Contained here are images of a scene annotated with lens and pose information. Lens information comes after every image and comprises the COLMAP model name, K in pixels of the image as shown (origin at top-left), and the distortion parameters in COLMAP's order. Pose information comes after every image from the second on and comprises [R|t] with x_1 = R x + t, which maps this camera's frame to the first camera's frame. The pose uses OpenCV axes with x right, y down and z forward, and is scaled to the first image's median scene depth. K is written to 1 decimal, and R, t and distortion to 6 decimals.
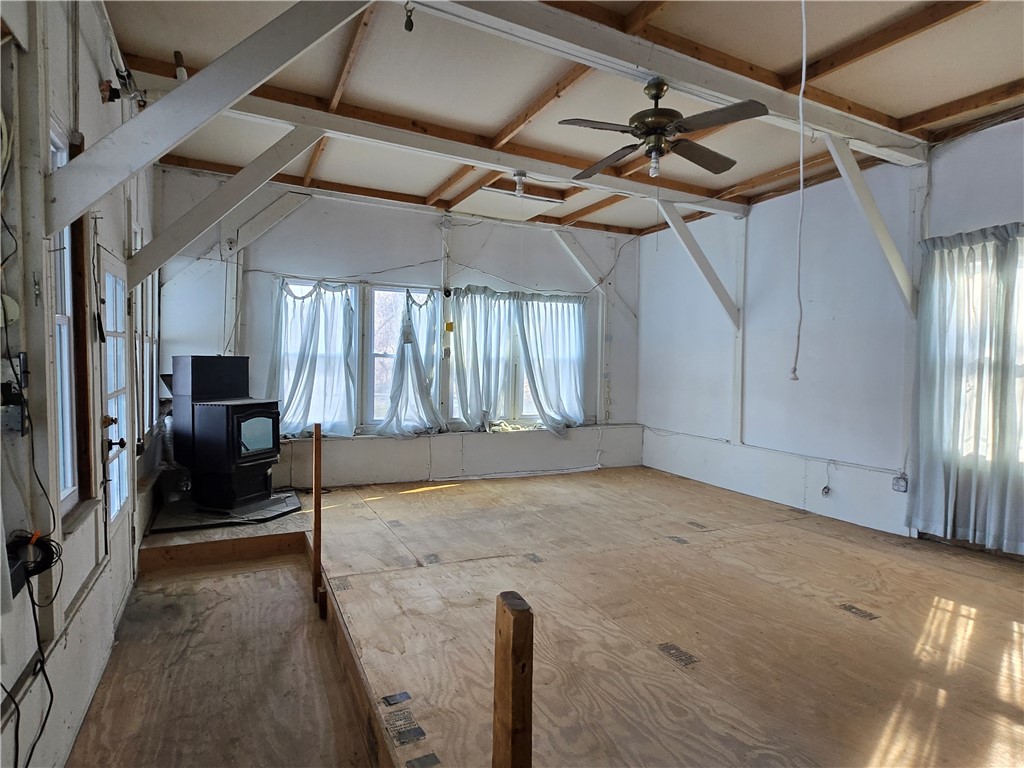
lens RADIAL K [[565.0, 0, 514.3], [0, 565.0, 380.9], [0, 0, 1]] dist [0.015056, -0.009950]
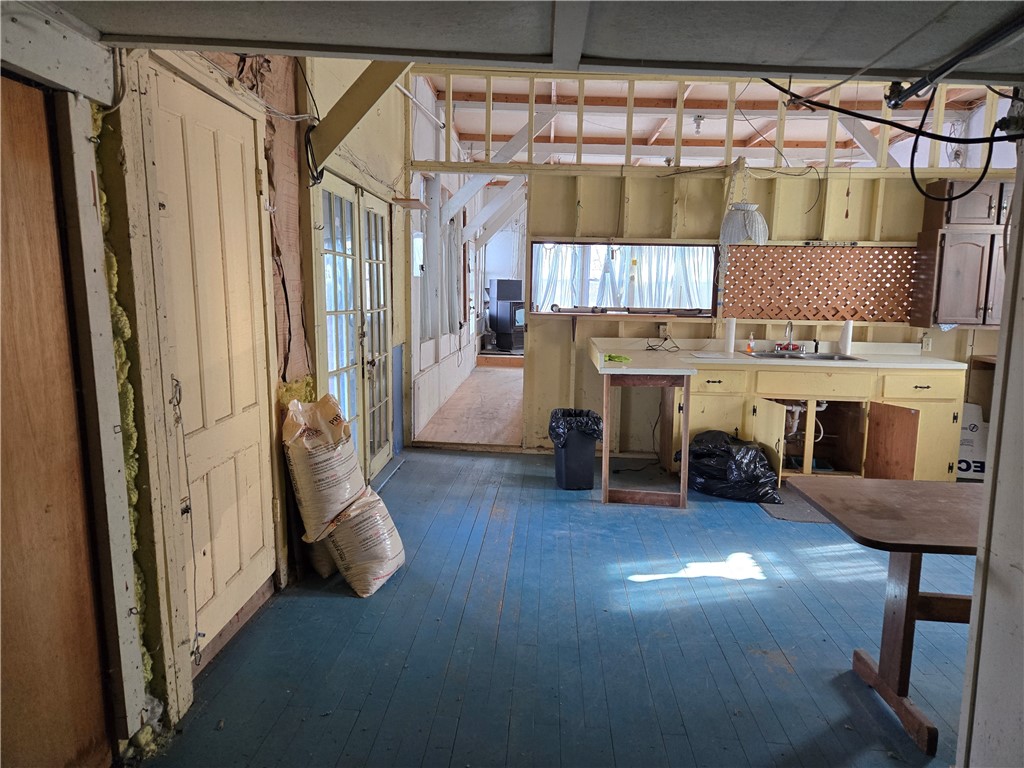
lens RADIAL K [[679.0, 0, 517.8], [0, 679.0, 388.8], [0, 0, 1]] dist [0.009663, 0.000911]
pose [[0.873071, 0.075311, -0.481741, 0.714258], [-0.025436, 0.993689, 0.109246, 0.078560], [0.486929, -0.083127, 0.869477, -1.145107]]
